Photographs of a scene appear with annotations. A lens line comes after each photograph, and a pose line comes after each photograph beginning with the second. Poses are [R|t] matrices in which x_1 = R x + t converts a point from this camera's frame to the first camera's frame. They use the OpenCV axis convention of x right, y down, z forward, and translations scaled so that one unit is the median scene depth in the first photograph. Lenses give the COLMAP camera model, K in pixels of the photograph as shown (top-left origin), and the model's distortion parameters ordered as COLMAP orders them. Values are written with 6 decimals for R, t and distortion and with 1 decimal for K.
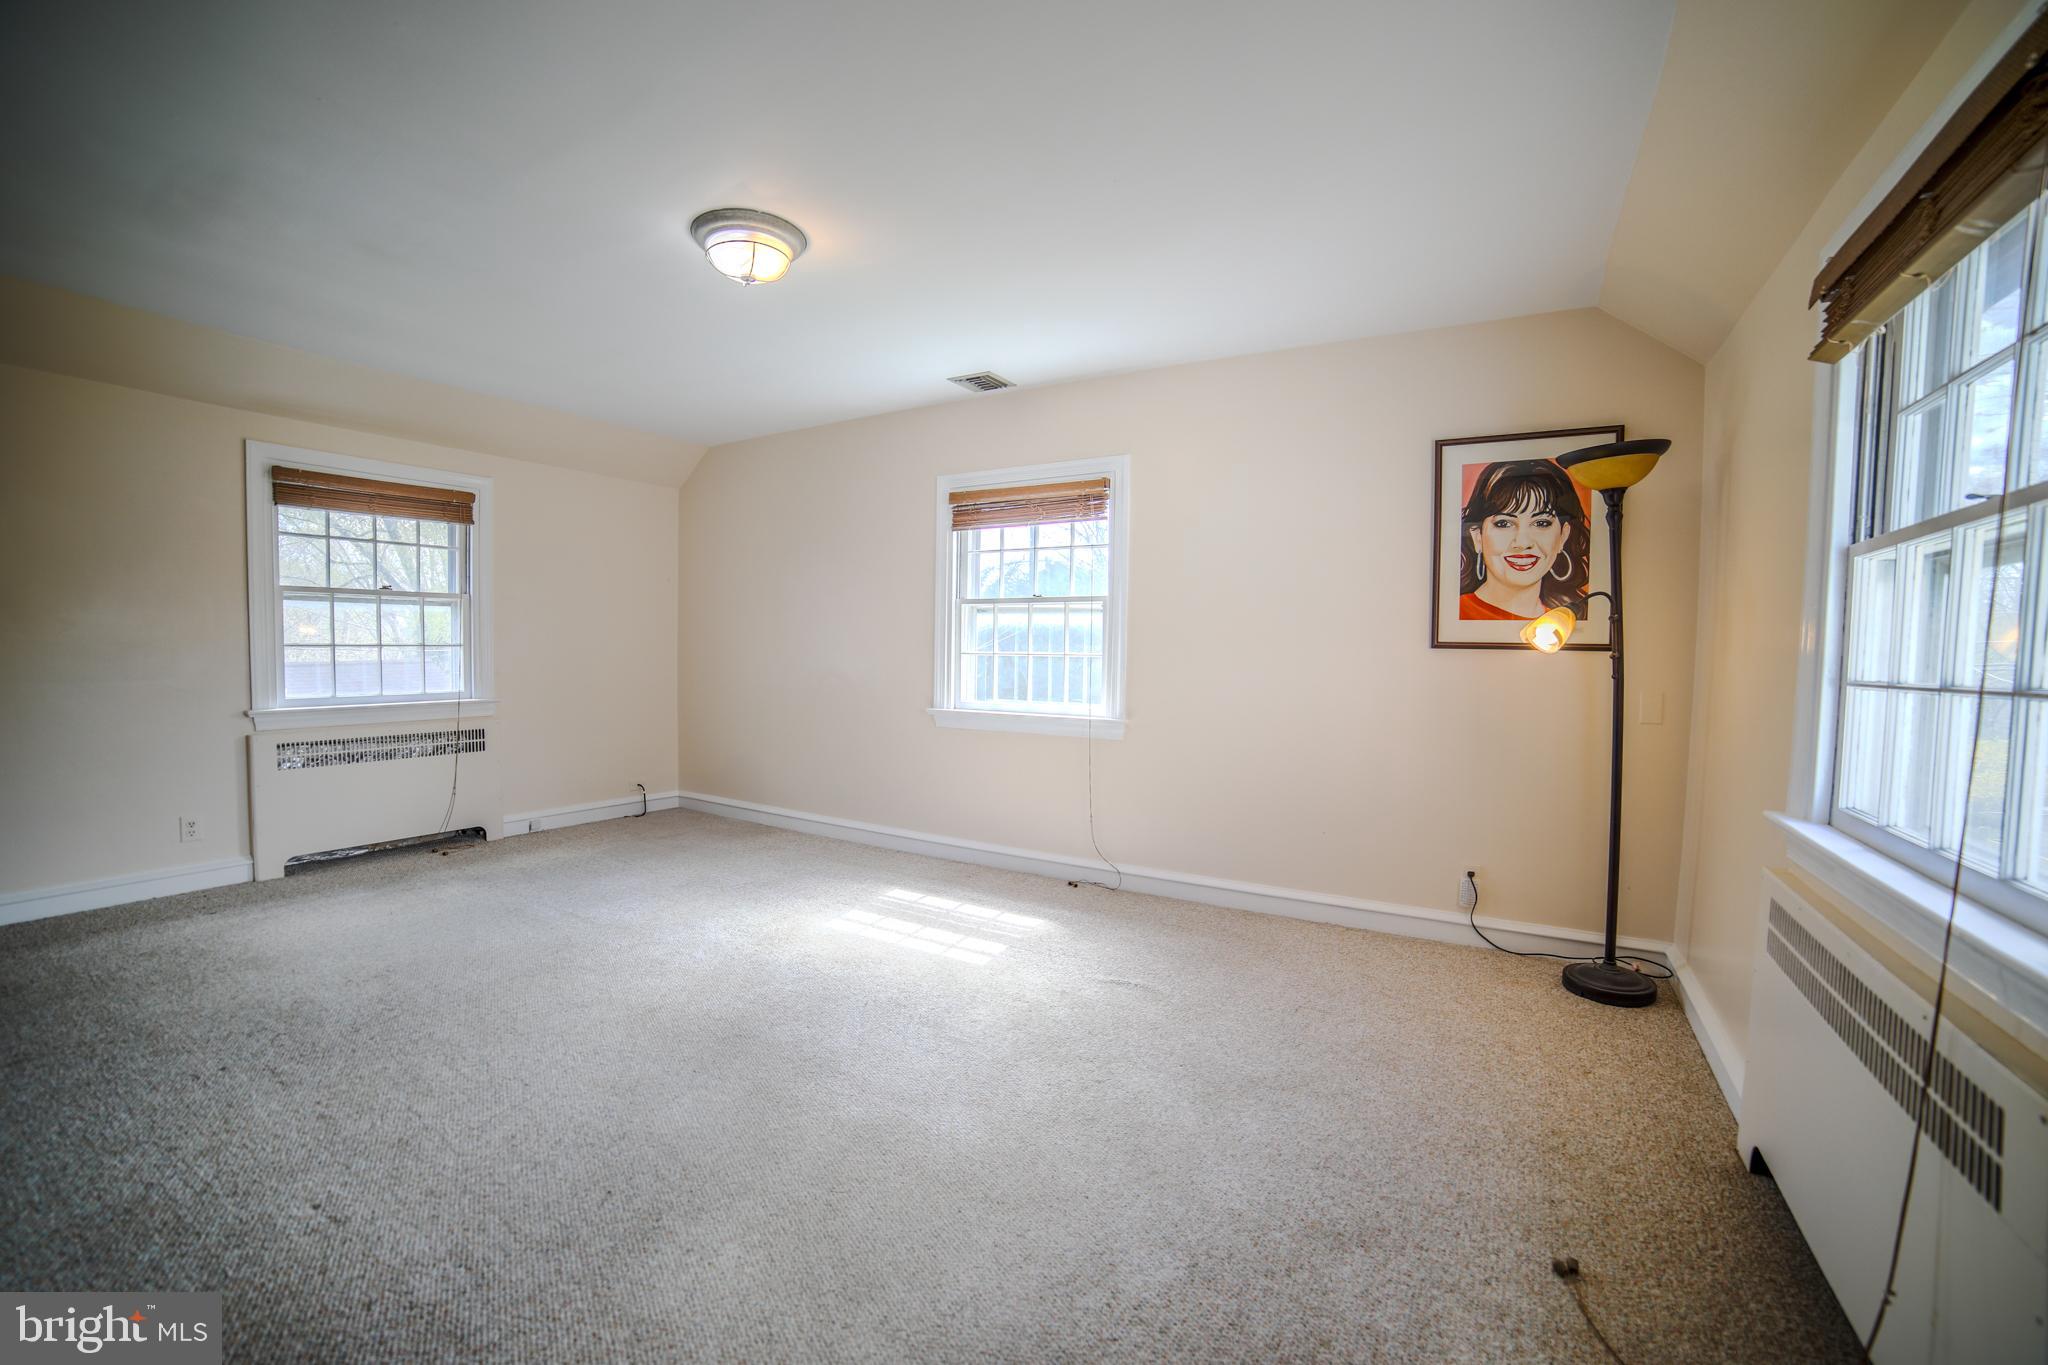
lens RADIAL K [[839.0, 0, 1022.7], [0, 839.0, 690.1], [0, 0, 1]] dist [-0.110409, 0.040785]
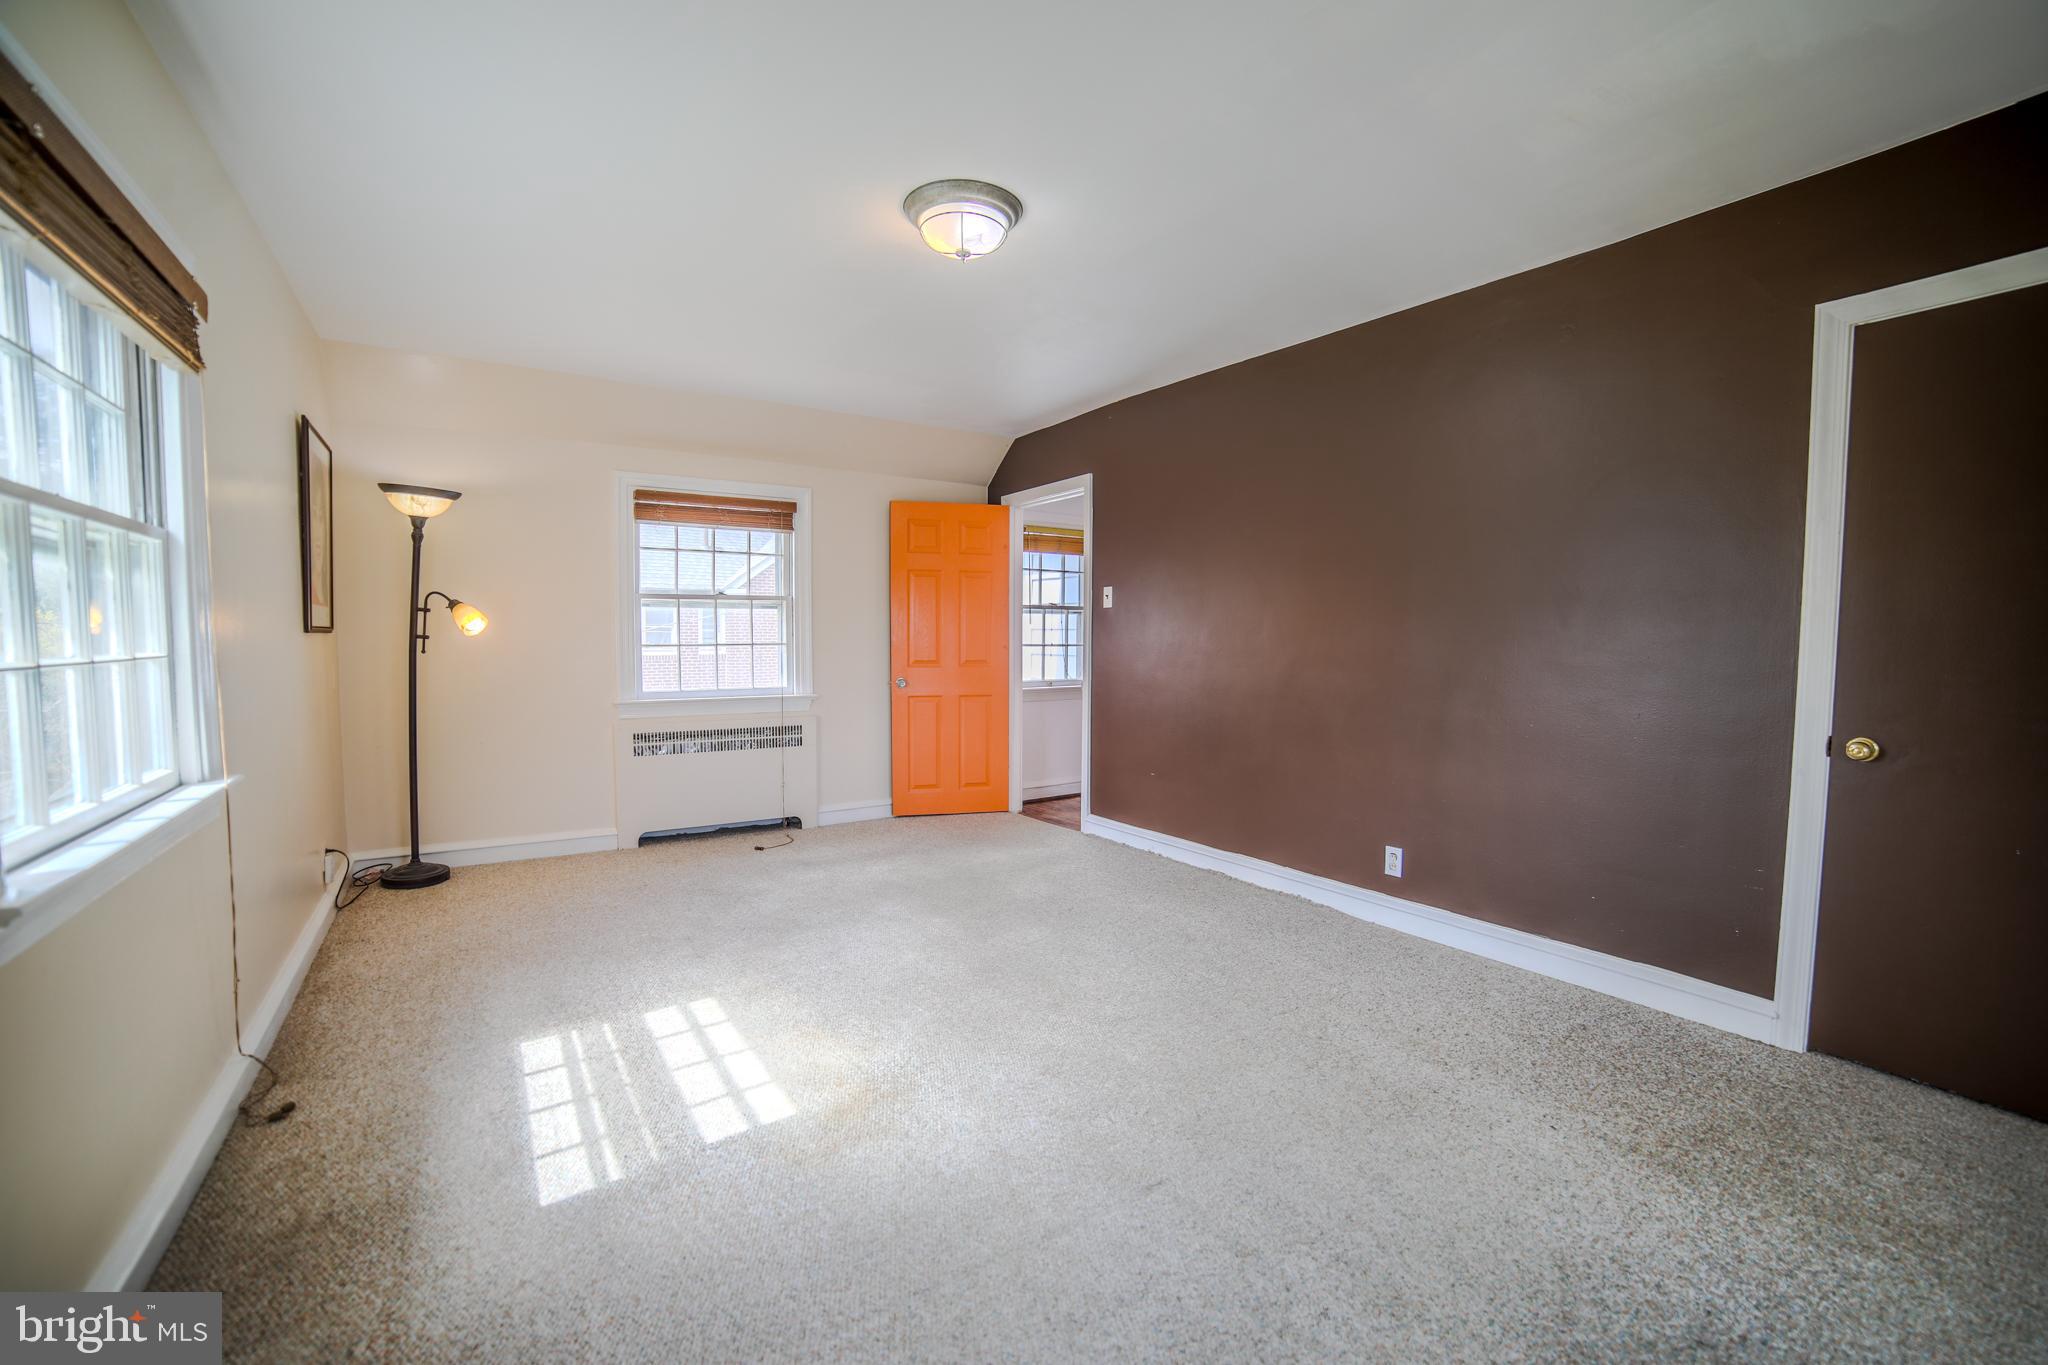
lens RADIAL K [[839.0, 0, 1022.7], [0, 839.0, 690.1], [0, 0, 1]] dist [-0.110409, 0.040785]
pose [[-0.913749, -0.039275, 0.404377, -0.632563], [0.002084, 0.994850, 0.101333, -0.077652], [-0.406275, 0.093436, -0.908961, 1.478665]]
